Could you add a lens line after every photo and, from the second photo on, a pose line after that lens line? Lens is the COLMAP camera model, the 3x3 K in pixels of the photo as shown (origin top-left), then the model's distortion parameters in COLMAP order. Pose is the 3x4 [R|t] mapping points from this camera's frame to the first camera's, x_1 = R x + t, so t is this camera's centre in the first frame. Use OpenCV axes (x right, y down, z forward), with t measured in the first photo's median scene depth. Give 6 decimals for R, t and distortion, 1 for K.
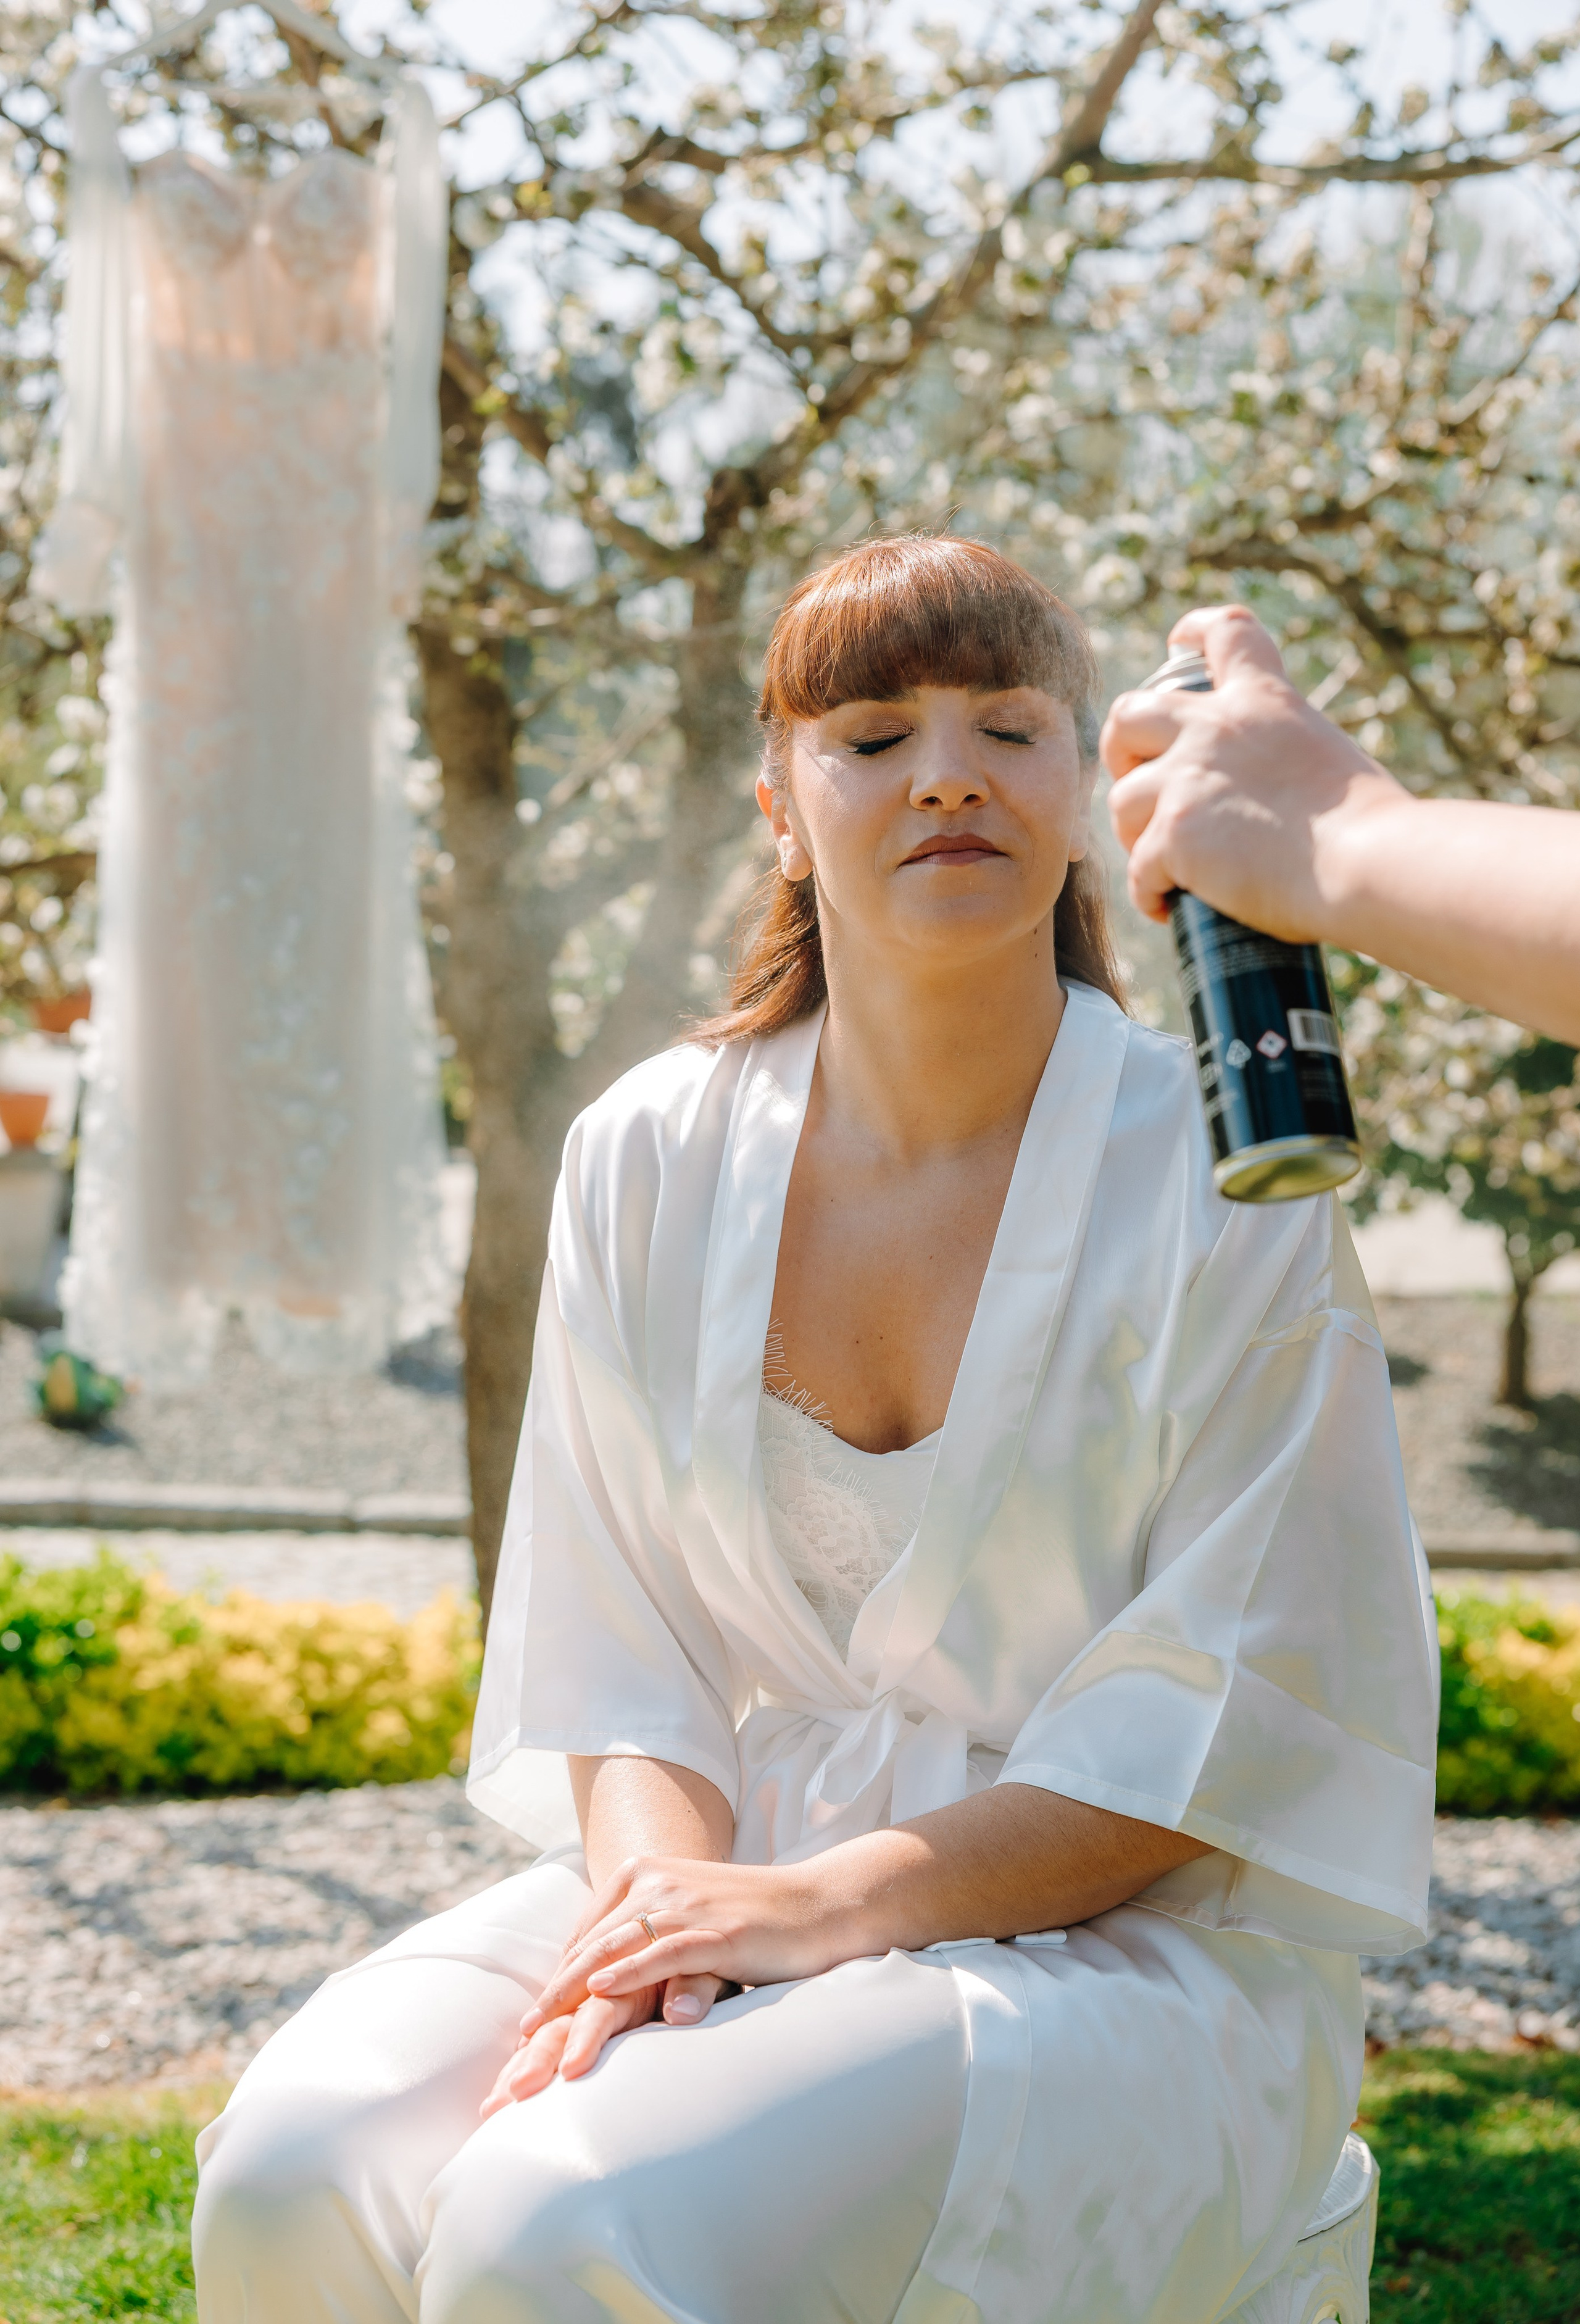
lens RADIAL K [[3310.6, 0, 786.1], [0, 3310.6, 1187.7], [0, 0, 1]] dist [0.037308, -0.004549]
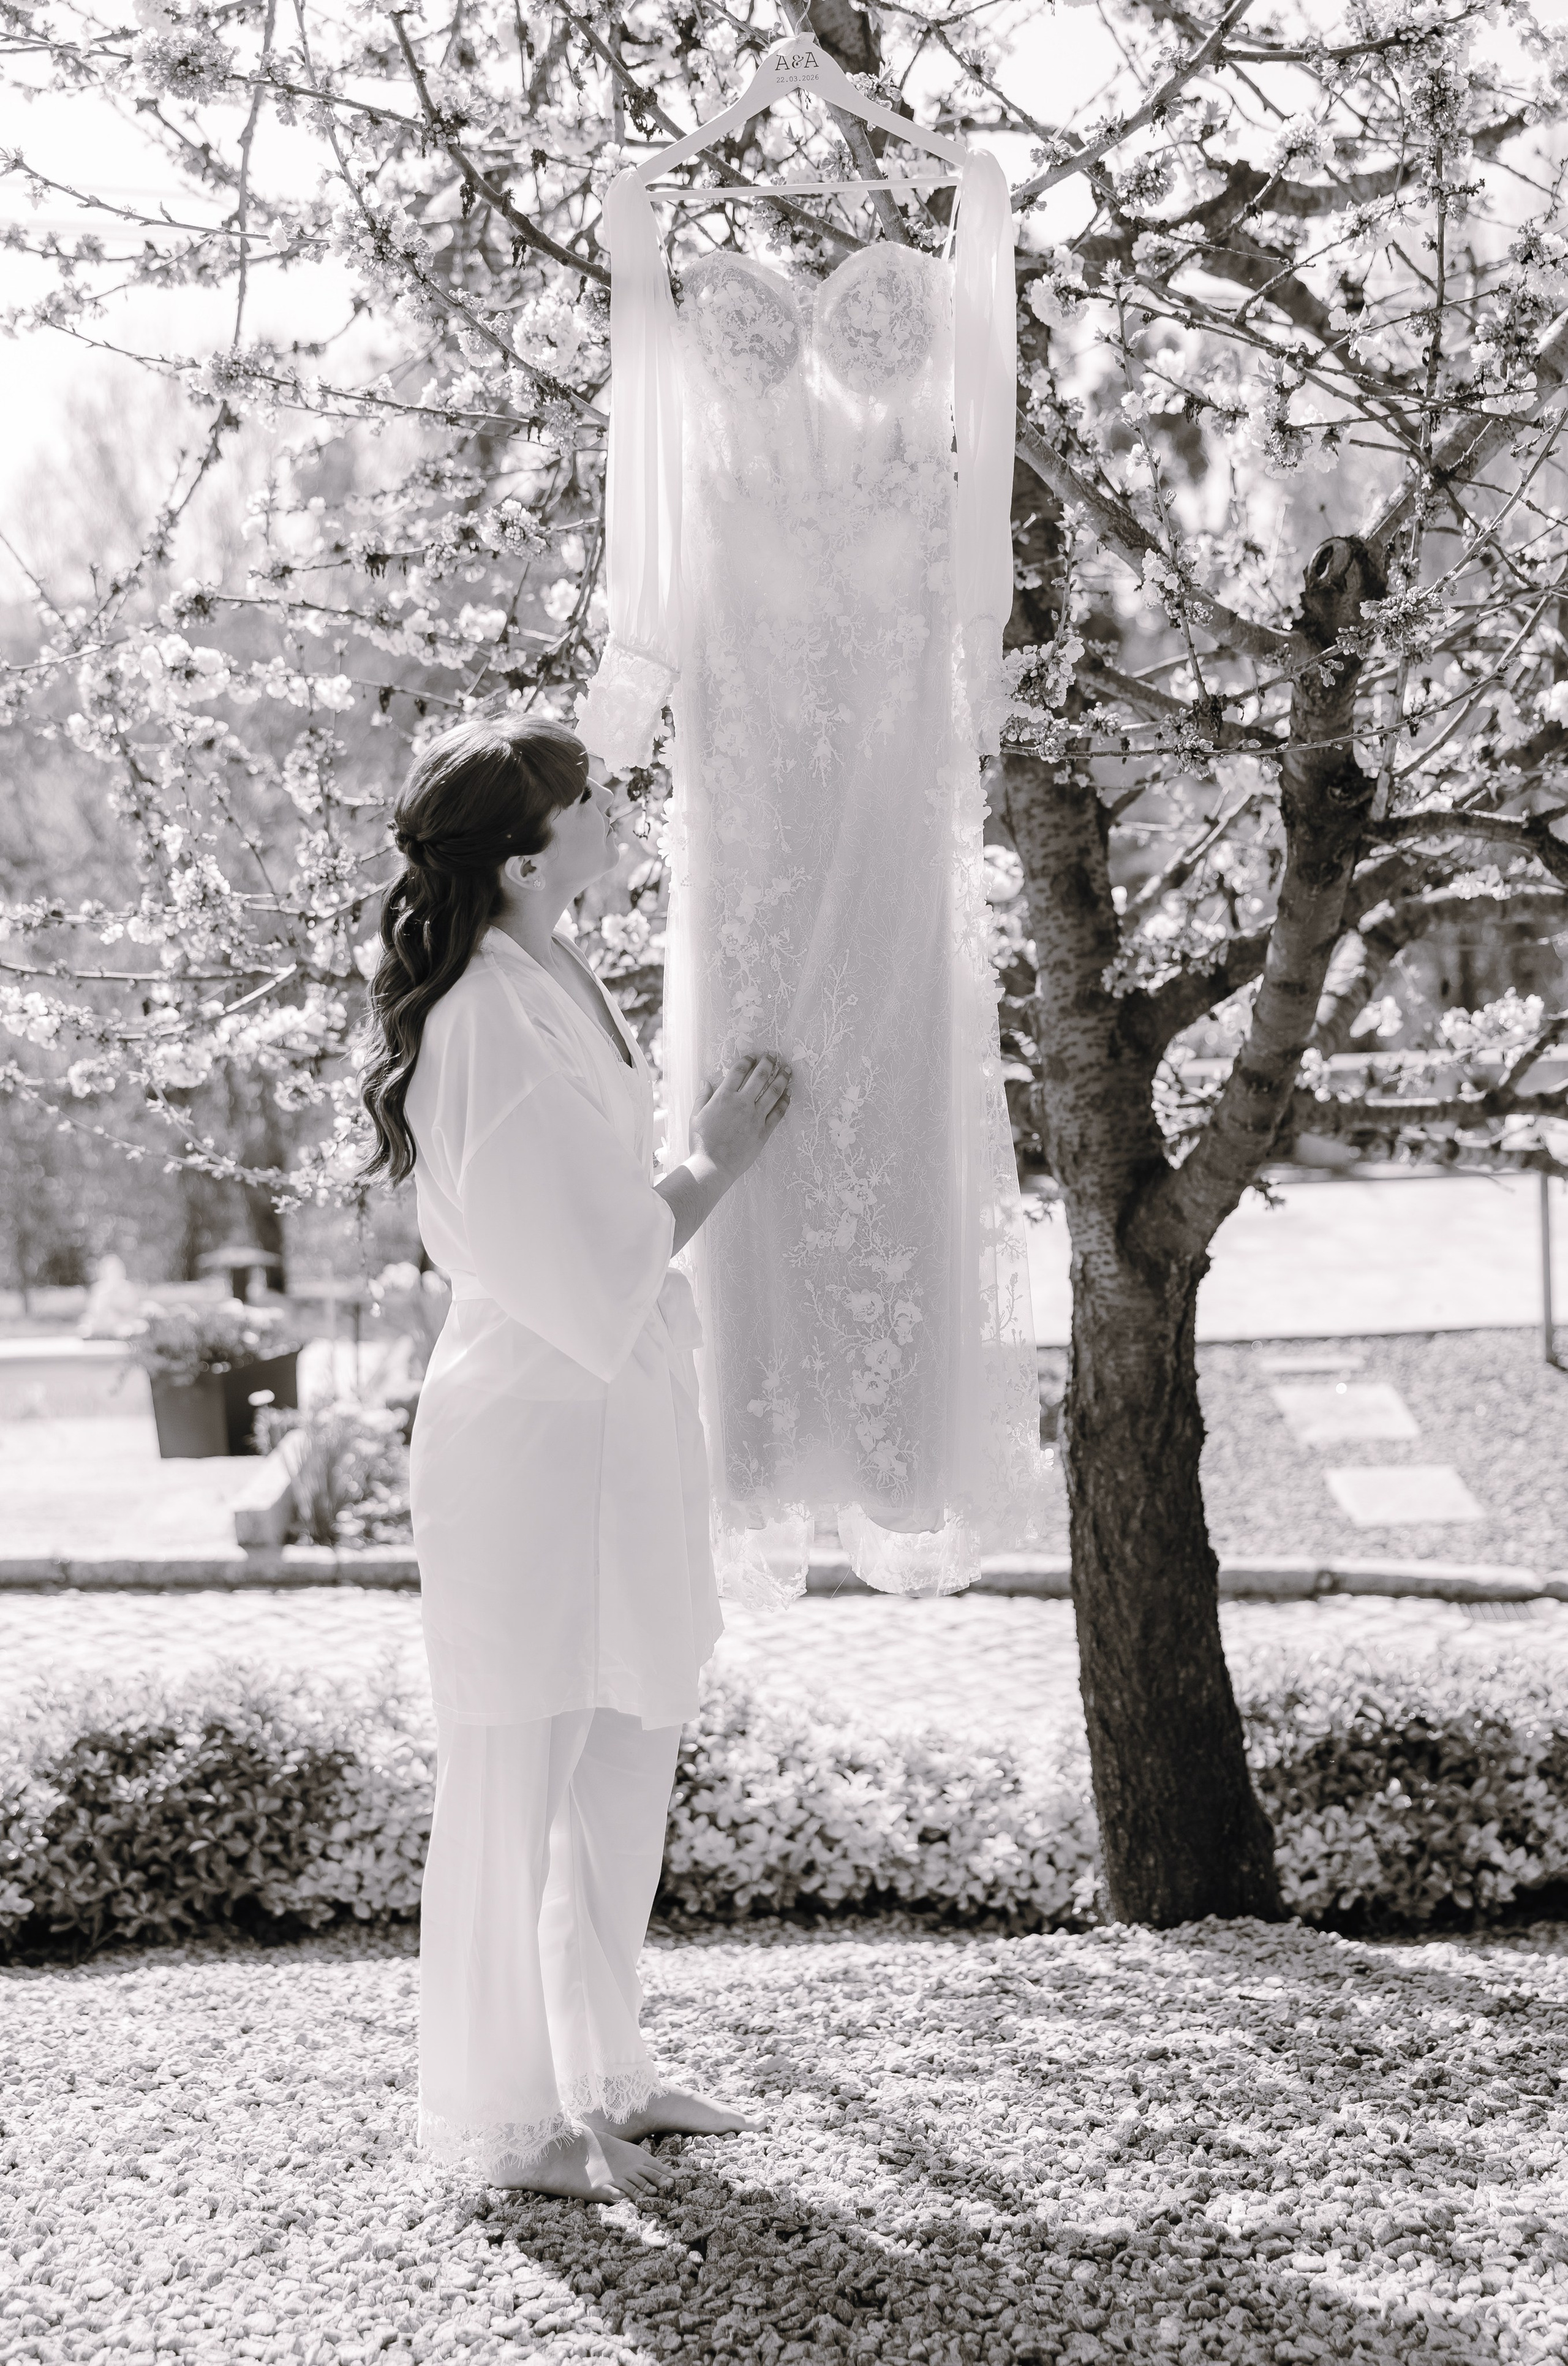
lens RADIAL K [[3119.1, 0, 737.7], [0, 3119.1, 1211.3], [0, 0, 1]] dist [0.006807, -0.002800]
pose [[0.980026, -0.028062, -0.196877, -0.013561], [0.031160, 0.999434, 0.012652, -0.046478], [0.196411, -0.018534, 0.980346, 0.118474]]
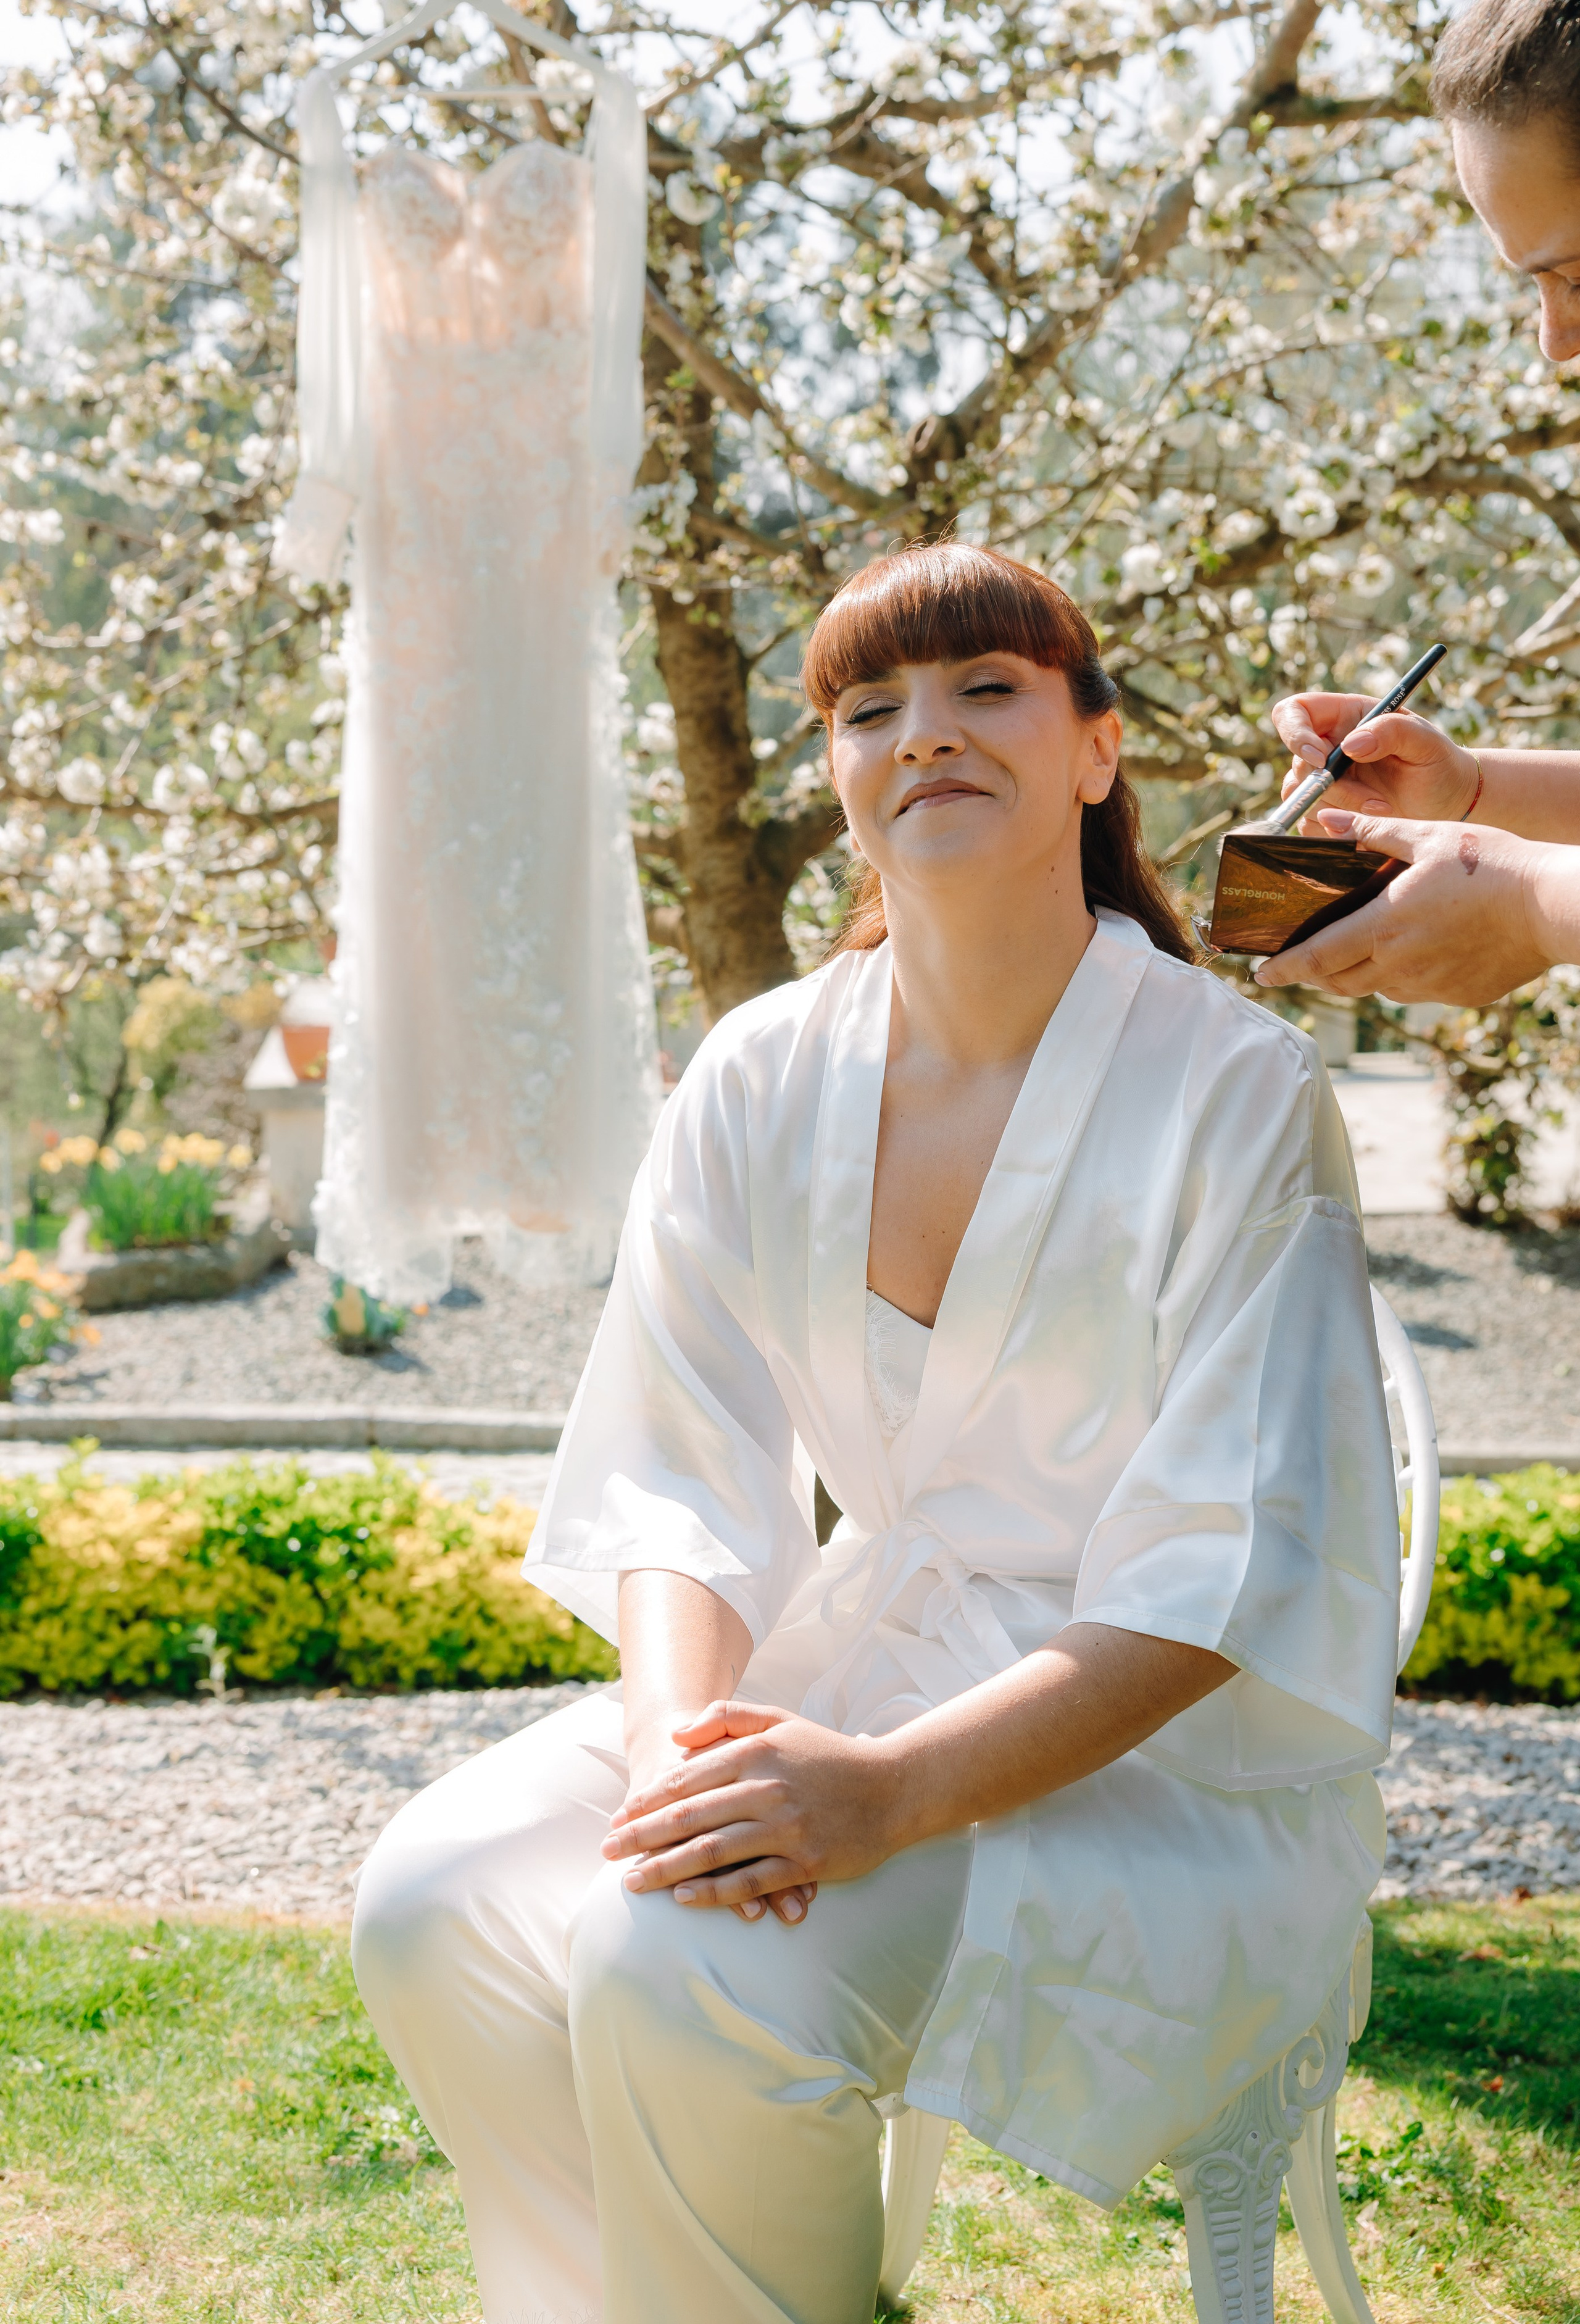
lens RADIAL K [[3381.0, 0, 727.4], [0, 3381.0, 1212.3], [0, 0, 1]] dist [0.040319, 0.001438]
pose [[0.993755, -0.011985, -0.110935, 0.031401], [0.015084, 0.999518, 0.027135, 0.003463], [0.110556, -0.028639, 0.993457, -0.070725]]
